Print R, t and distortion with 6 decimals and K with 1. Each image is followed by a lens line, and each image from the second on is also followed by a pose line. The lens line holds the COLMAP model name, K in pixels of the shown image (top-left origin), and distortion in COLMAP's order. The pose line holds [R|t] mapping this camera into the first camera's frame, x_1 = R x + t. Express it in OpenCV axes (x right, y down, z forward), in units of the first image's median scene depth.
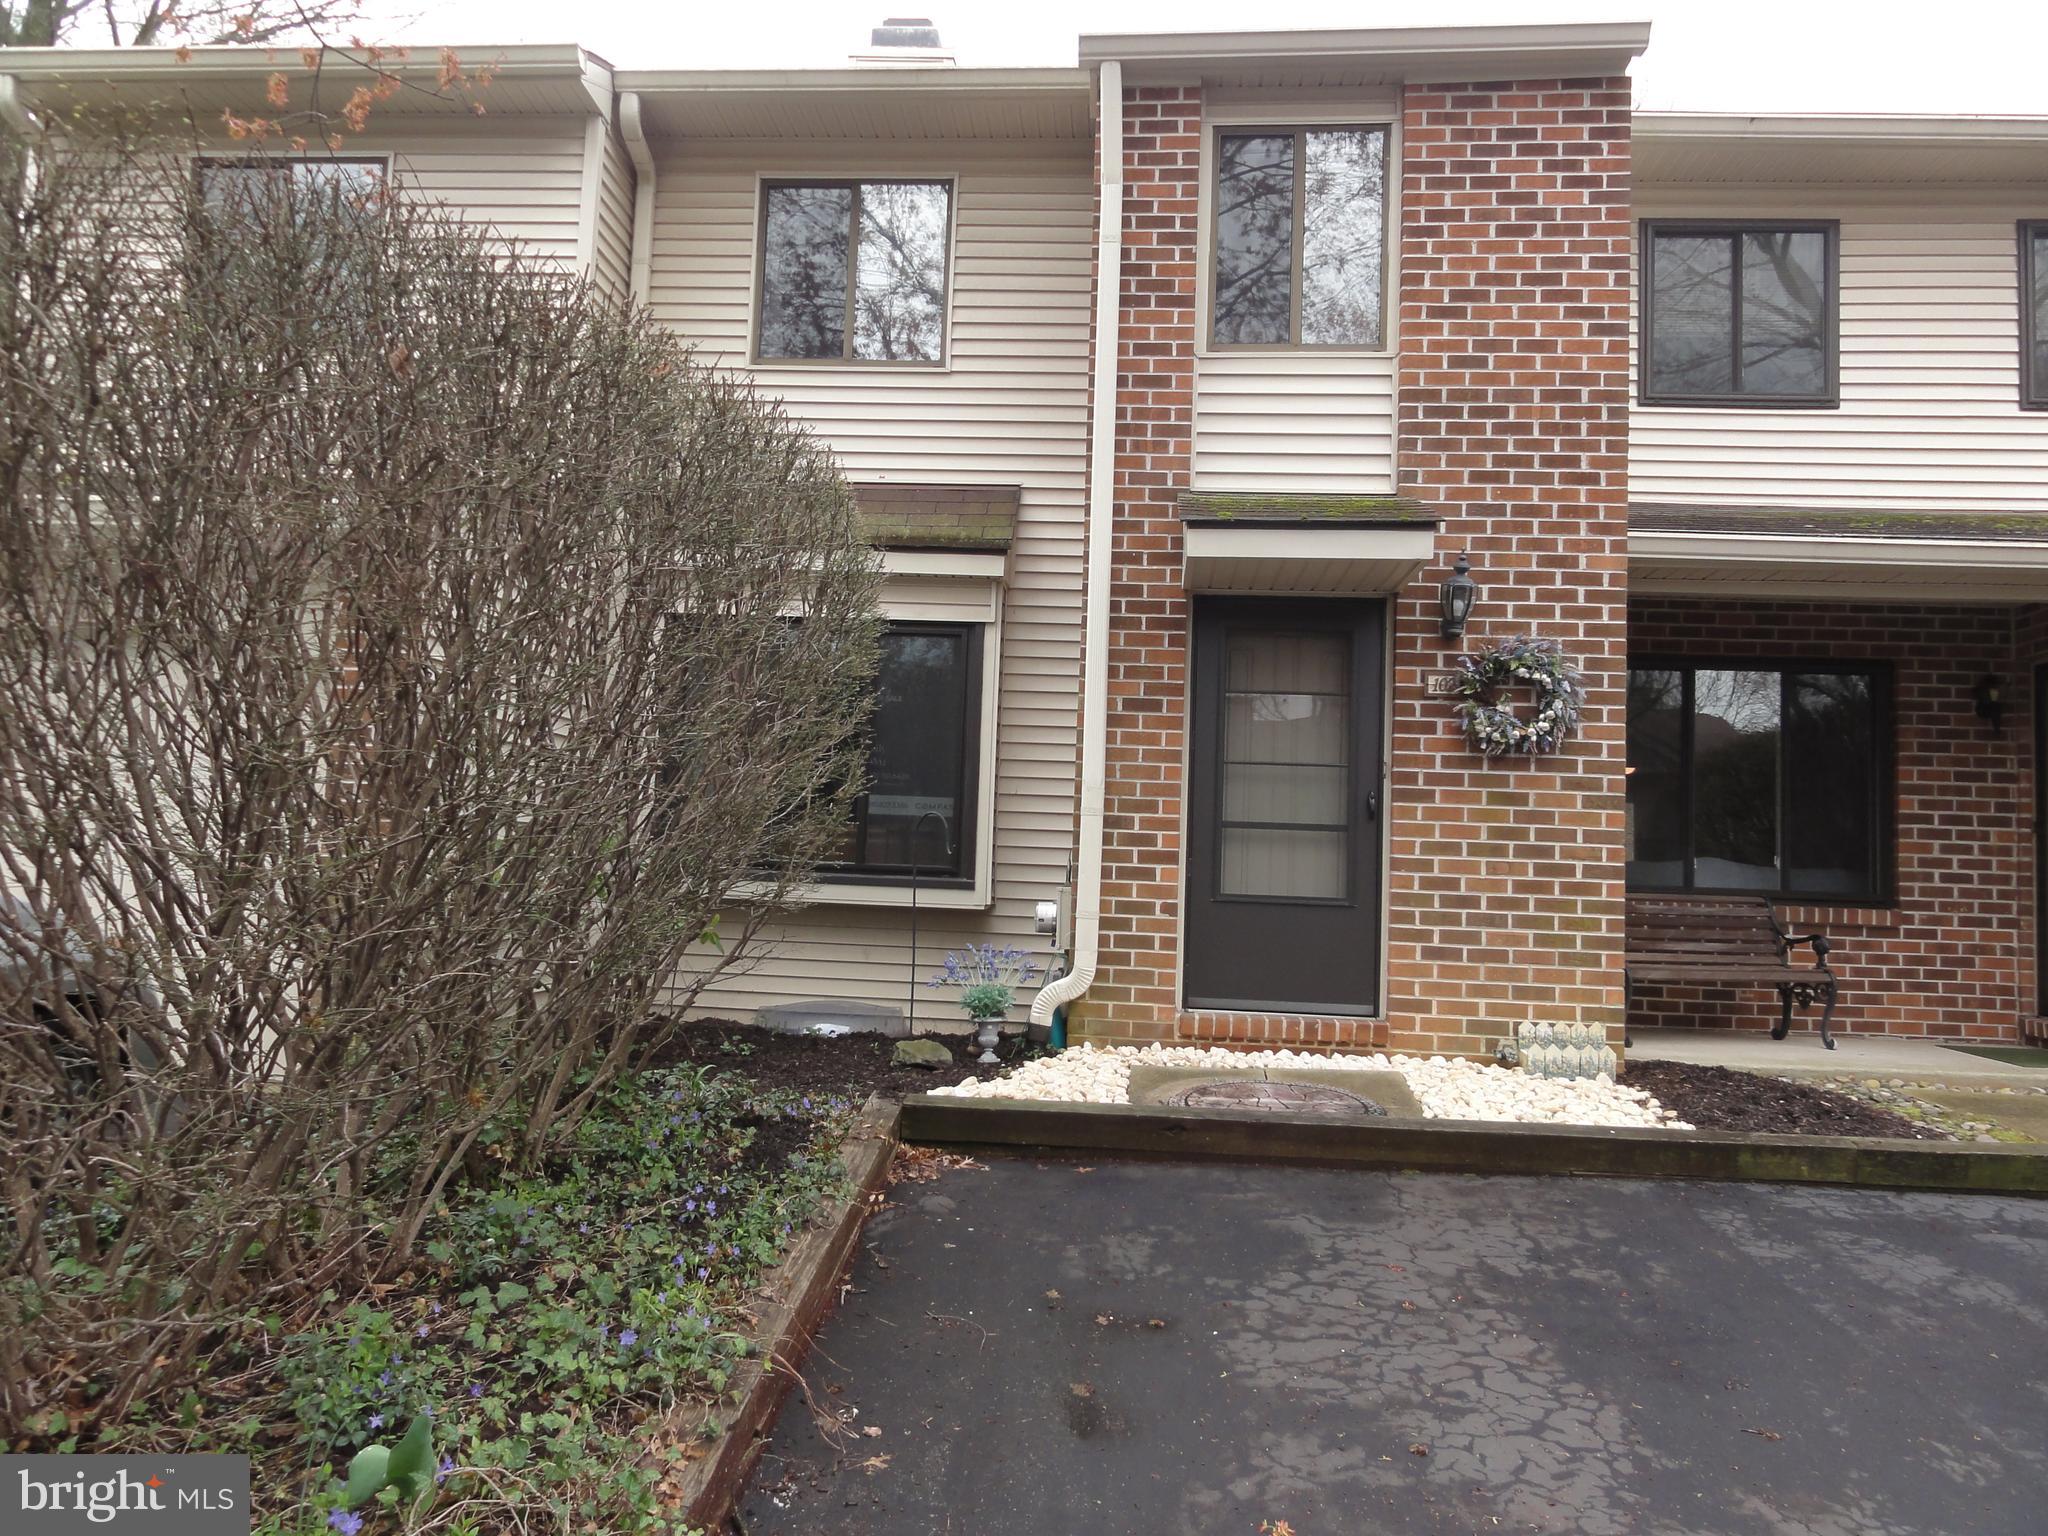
lens RADIAL K [[1445.4, 0, 1026.3], [0, 1445.4, 769.0], [0, 0, 1]] dist [-0.002085, 0.003881]
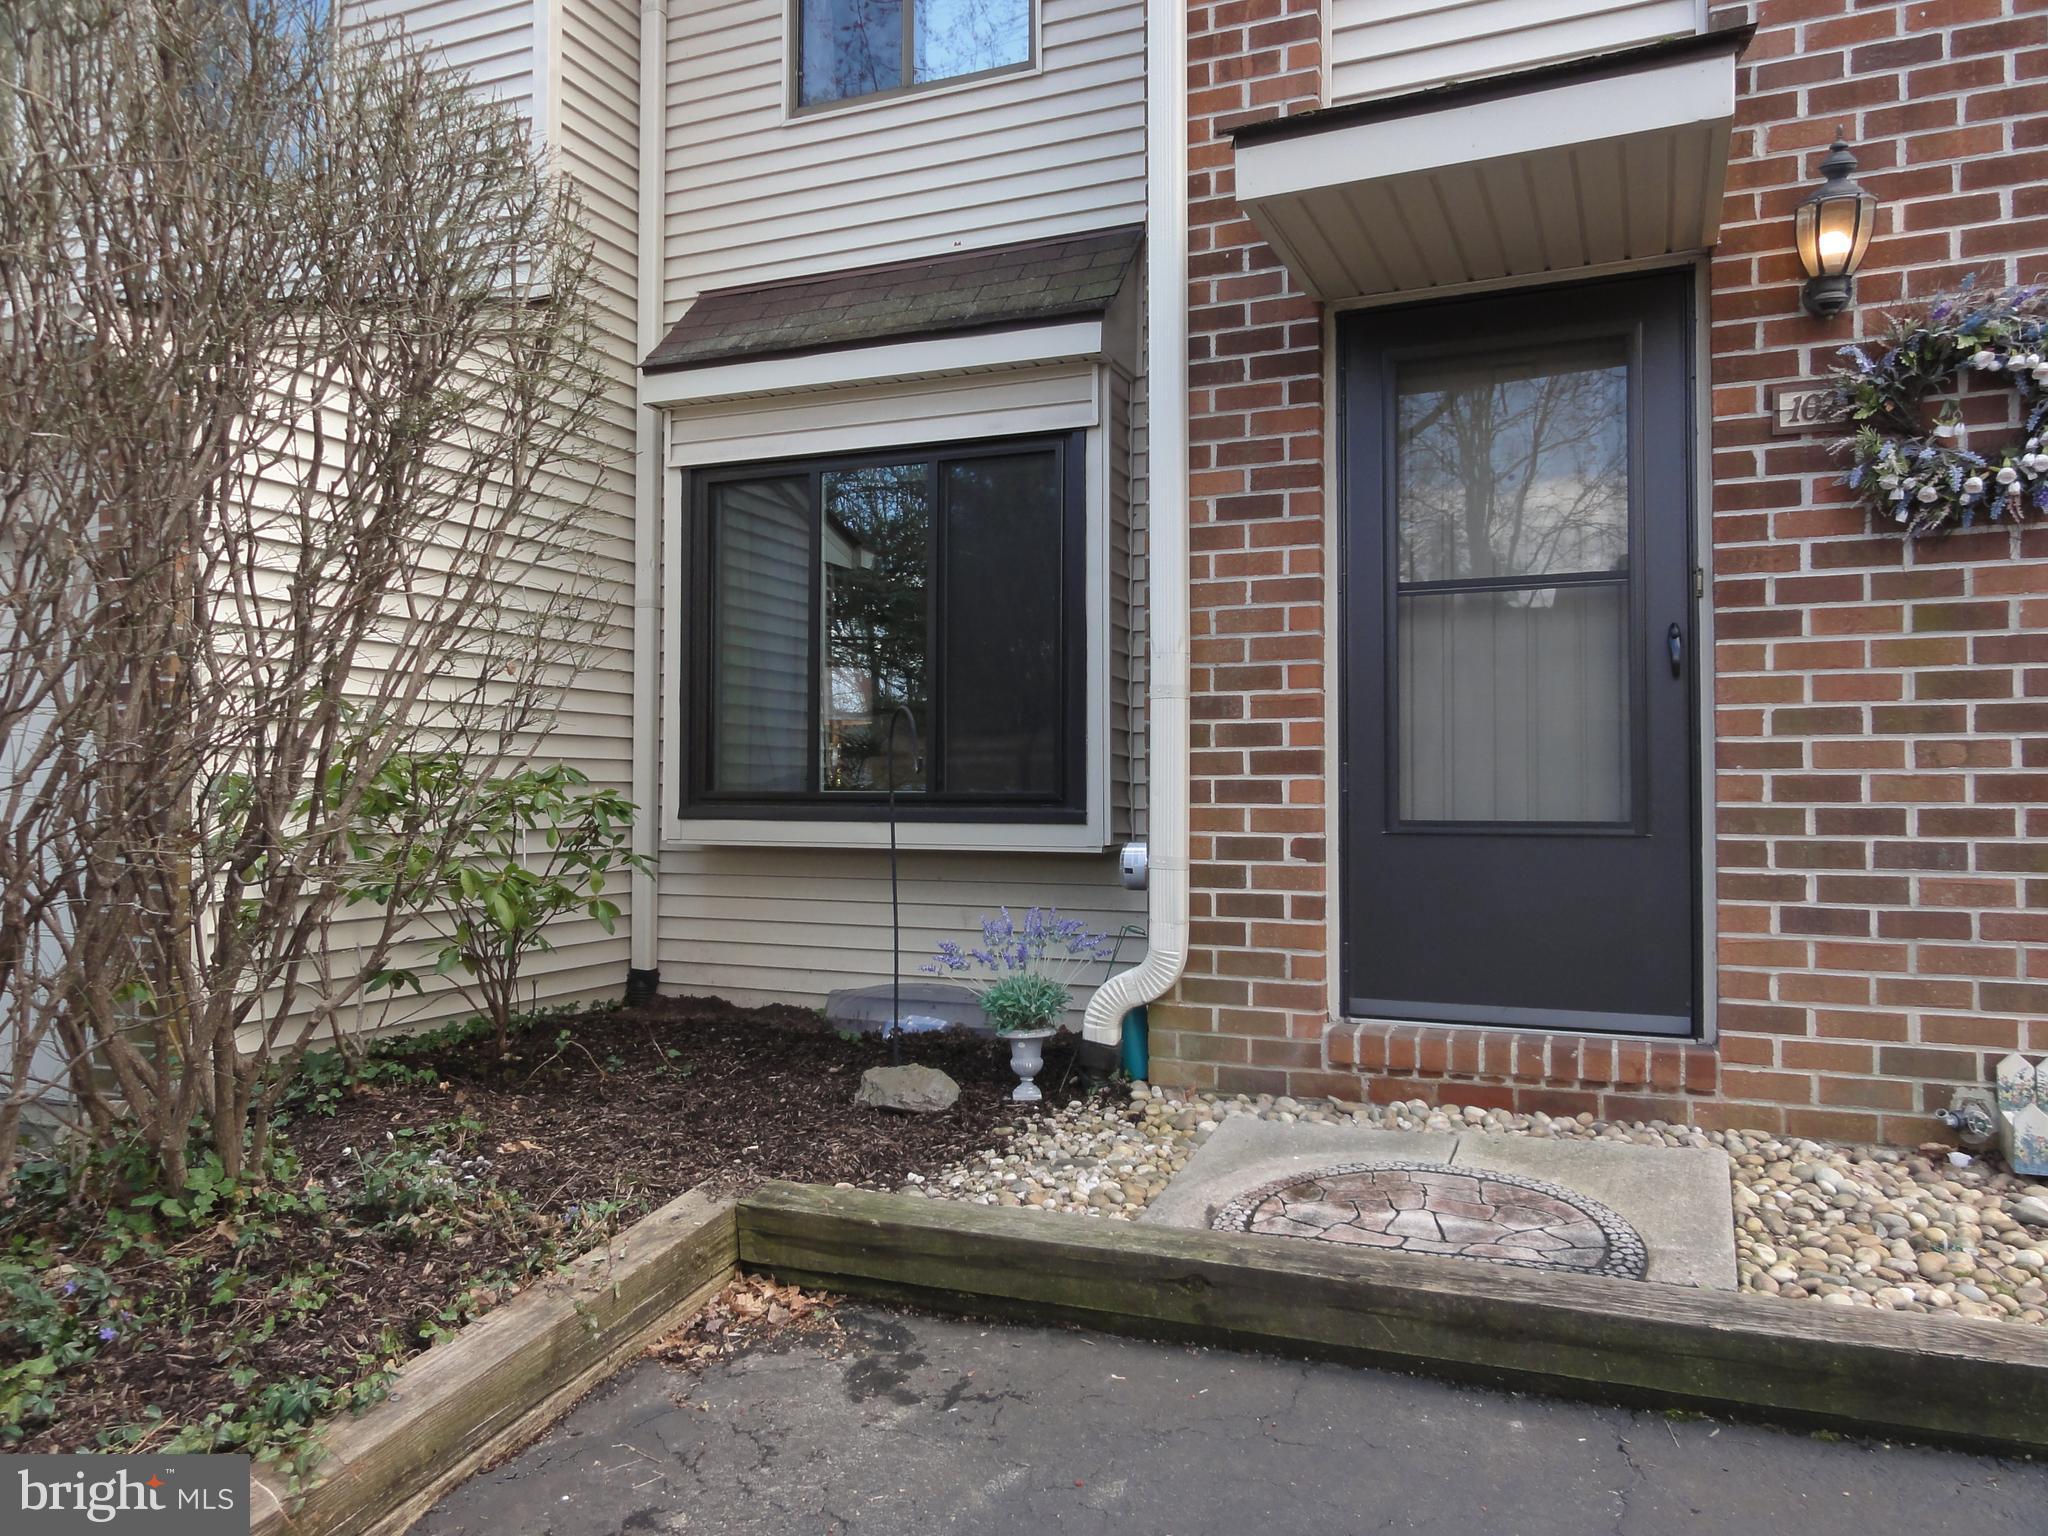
lens RADIAL K [[1445.4, 0, 1023.3], [0, 1445.4, 766.9], [0, 0, 1]] dist [-0.002085, 0.003881]
pose [[0.947286, -0.044142, -0.317333, 0.178959], [0.060048, 0.997373, 0.040517, 0.032735], [0.314711, -0.057436, 0.947448, 0.409897]]
